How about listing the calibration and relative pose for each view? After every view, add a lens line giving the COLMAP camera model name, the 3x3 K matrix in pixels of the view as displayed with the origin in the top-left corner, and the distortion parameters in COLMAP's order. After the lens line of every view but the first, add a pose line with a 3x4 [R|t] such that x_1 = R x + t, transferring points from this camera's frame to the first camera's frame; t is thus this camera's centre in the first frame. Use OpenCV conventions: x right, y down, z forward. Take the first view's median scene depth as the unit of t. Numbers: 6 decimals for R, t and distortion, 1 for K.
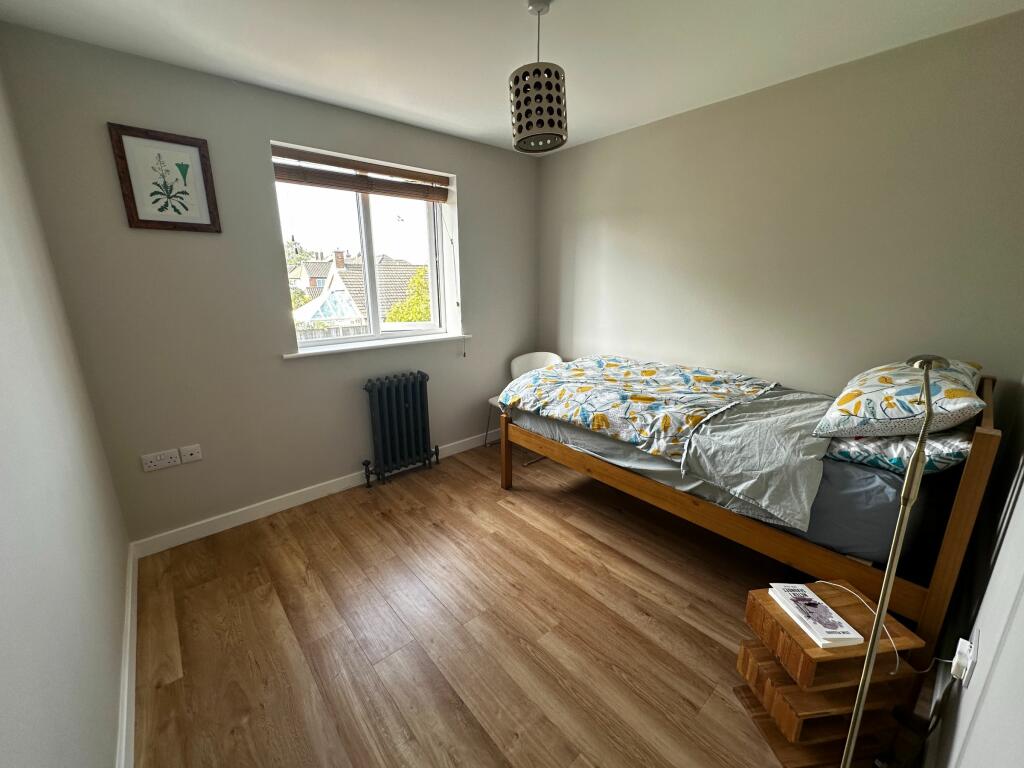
lens RADIAL K [[411.5, 0, 512.4], [0, 411.5, 383.7], [0, 0, 1]] dist [-0.000353, 0.000023]
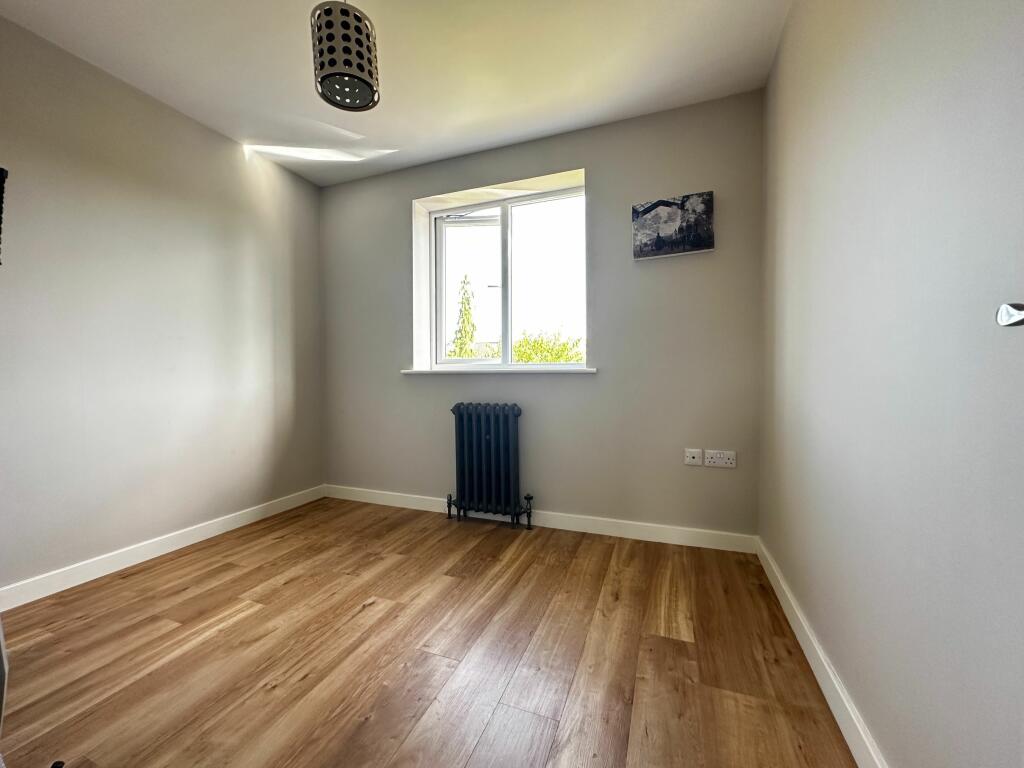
lens RADIAL K [[411.5, 0, 512.4], [0, 411.5, 383.7], [0, 0, 1]] dist [-0.000353, 0.000023]
pose [[0.463875, 0.024436, -0.885563, 0.541287], [-0.214022, 0.973101, -0.085257, 0.002004], [0.859659, 0.229078, 0.456628, 0.624390]]
